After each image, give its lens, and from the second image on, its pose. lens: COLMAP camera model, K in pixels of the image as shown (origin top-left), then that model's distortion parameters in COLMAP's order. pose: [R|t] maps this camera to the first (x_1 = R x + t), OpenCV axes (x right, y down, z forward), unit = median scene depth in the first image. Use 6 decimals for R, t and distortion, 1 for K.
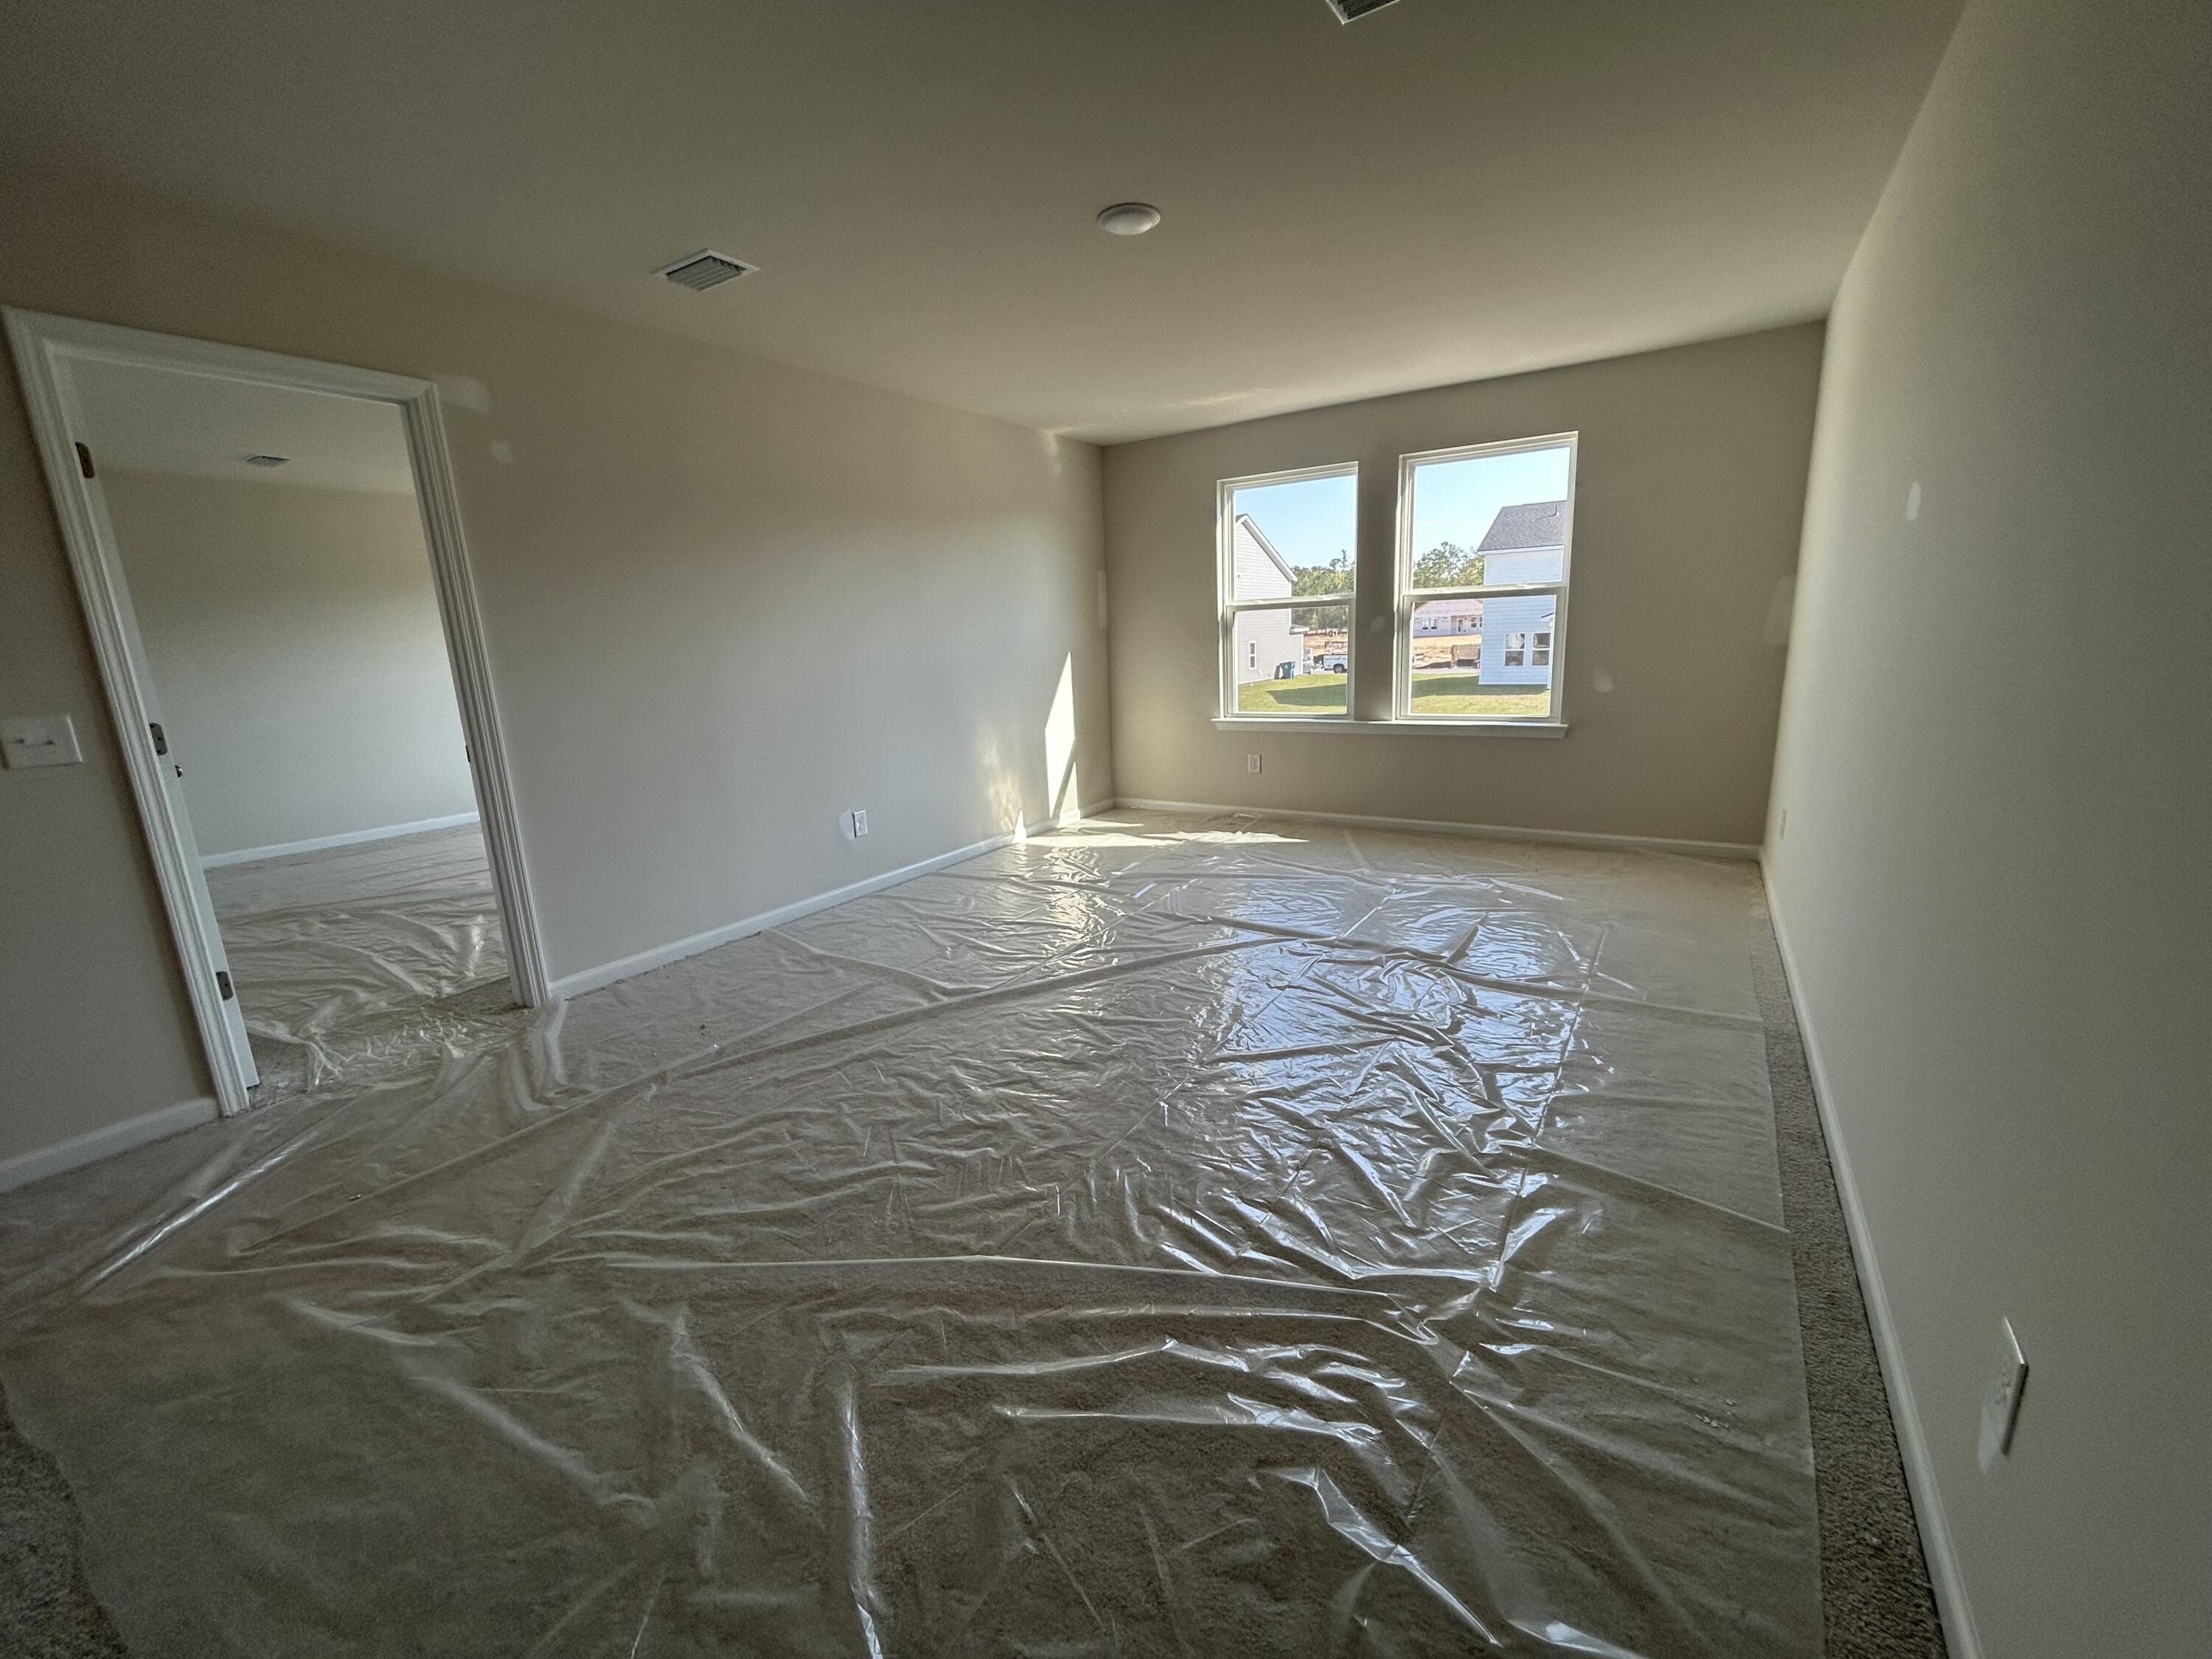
lens RADIAL K [[894.8, 0, 1098.6], [0, 894.8, 826.0], [0, 0, 1]] dist [0.002042, -0.002945]
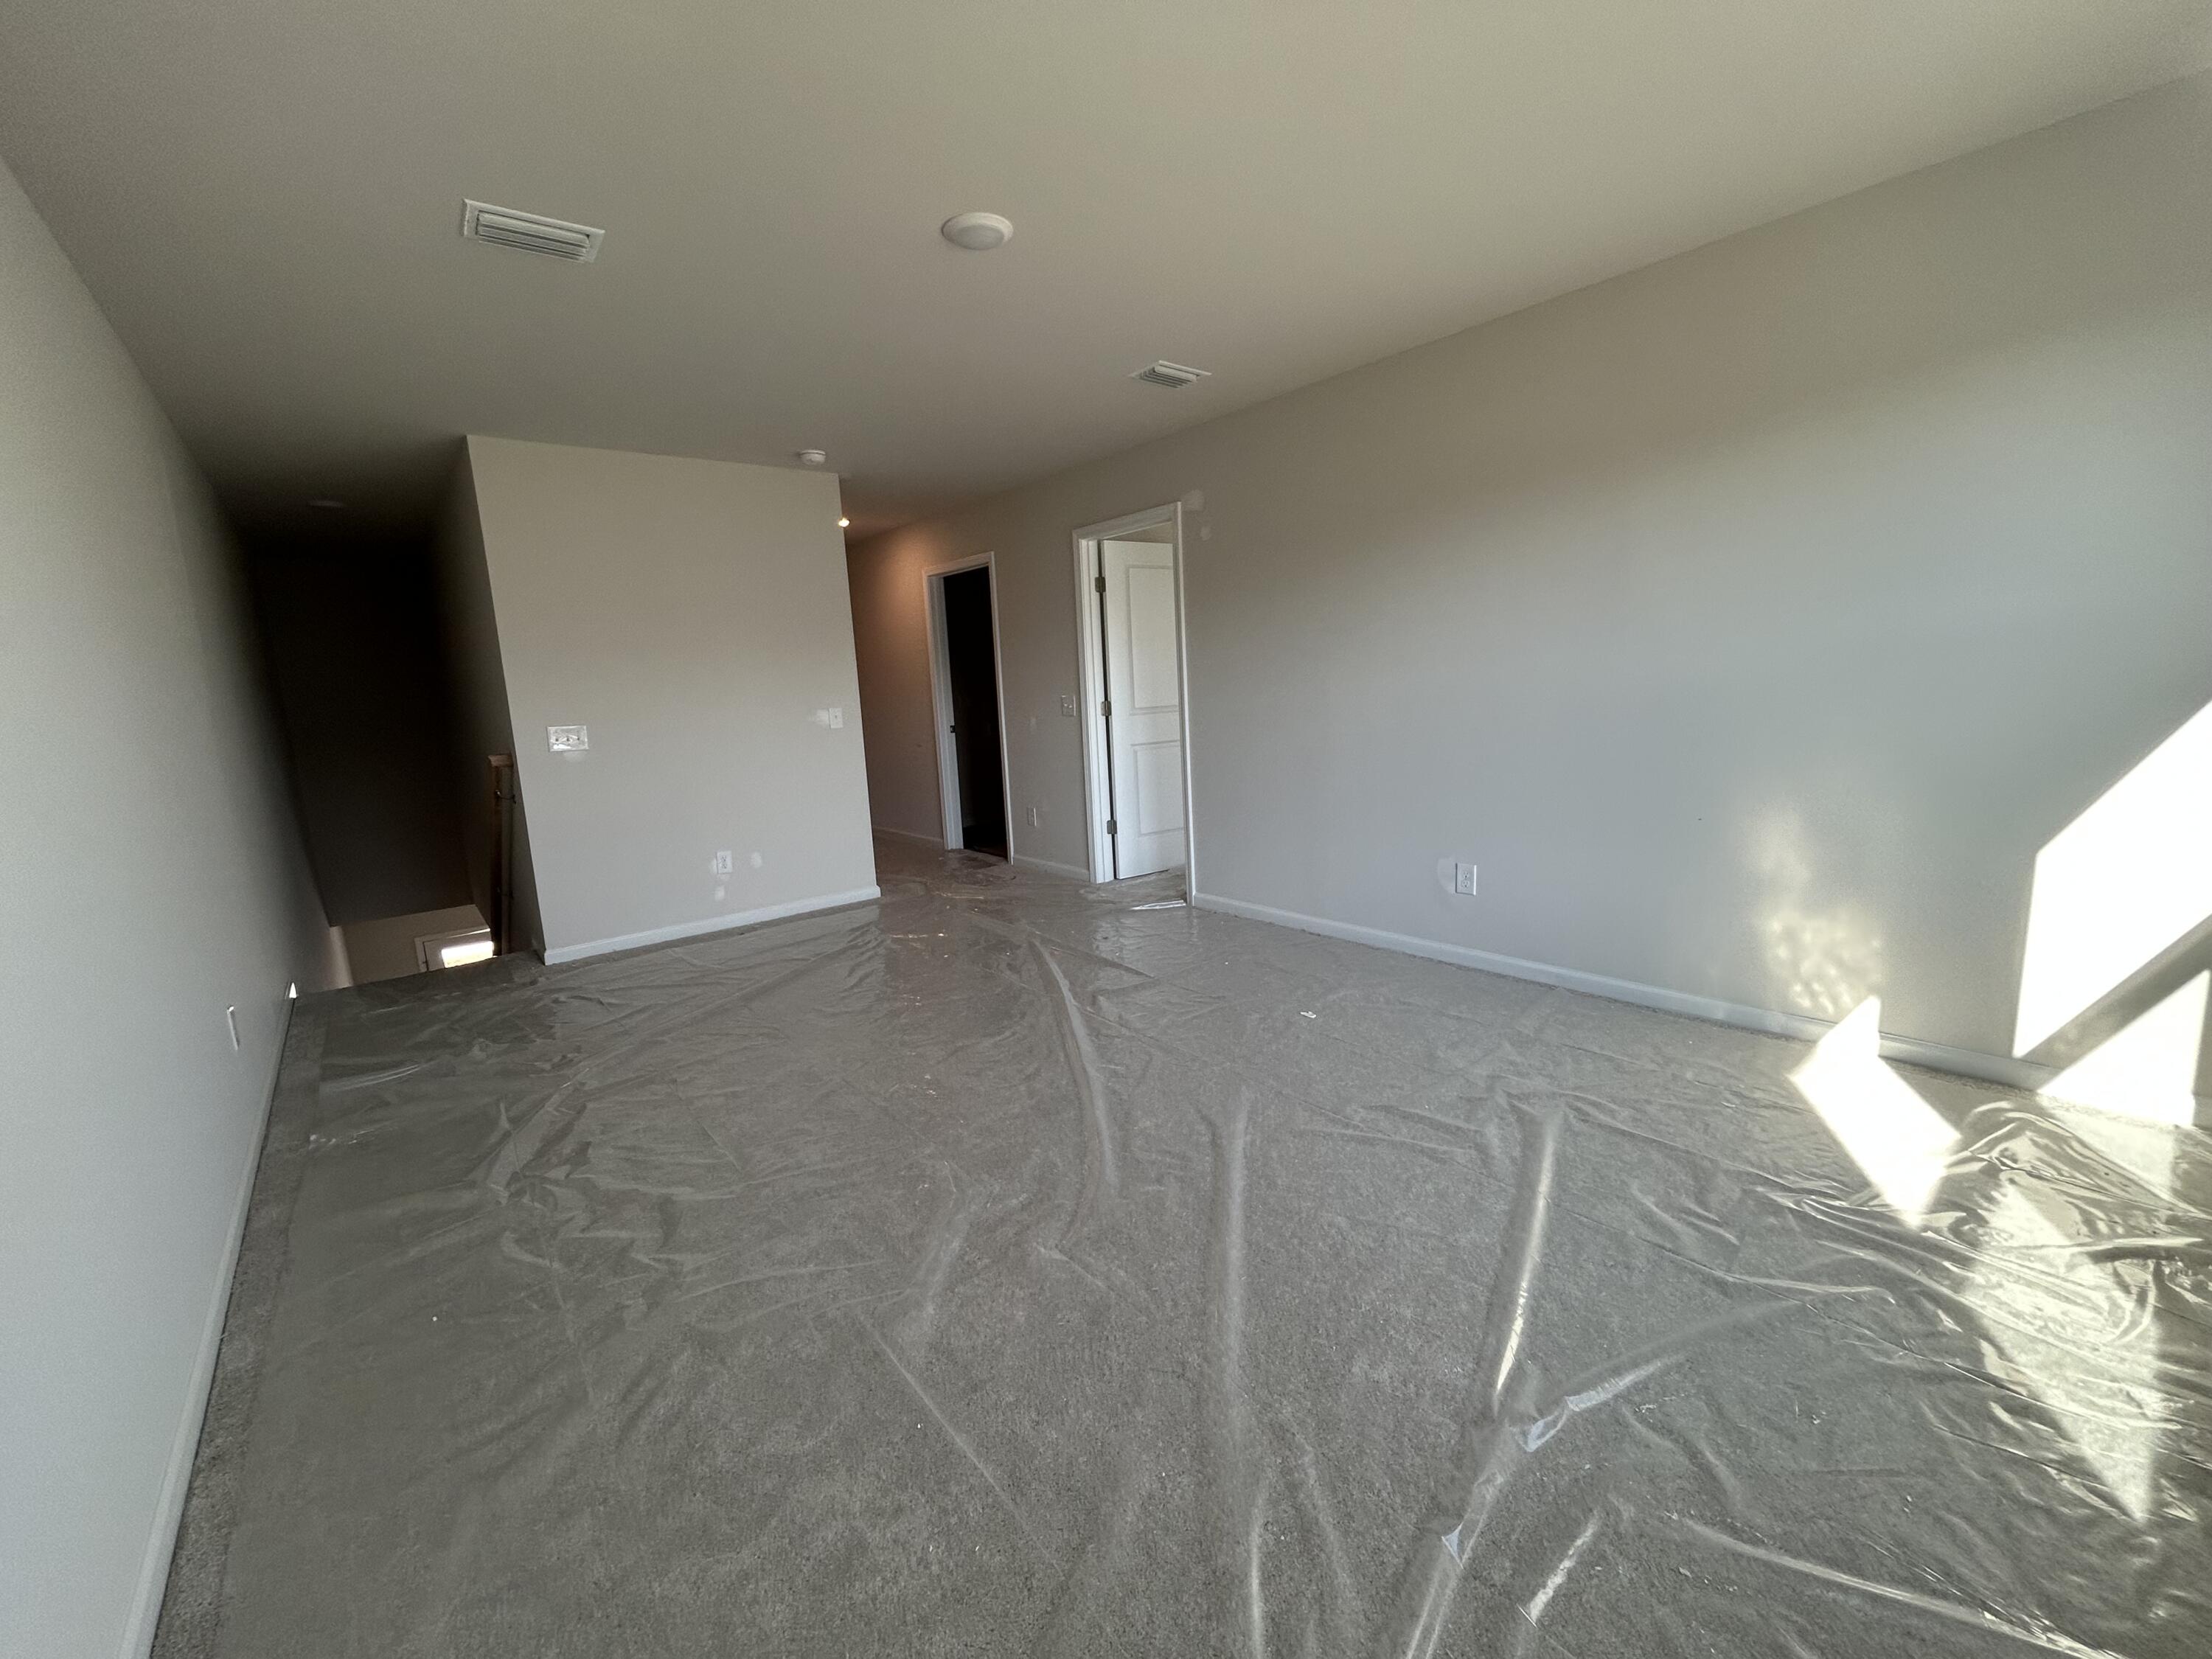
lens RADIAL K [[894.8, 0, 1098.6], [0, 894.8, 826.0], [0, 0, 1]] dist [0.002042, -0.002945]
pose [[-0.302687, 0.203529, -0.931105, 0.483775], [-0.134646, 0.958003, 0.253180, -0.174256], [0.943531, 0.202003, -0.262571, 0.749360]]
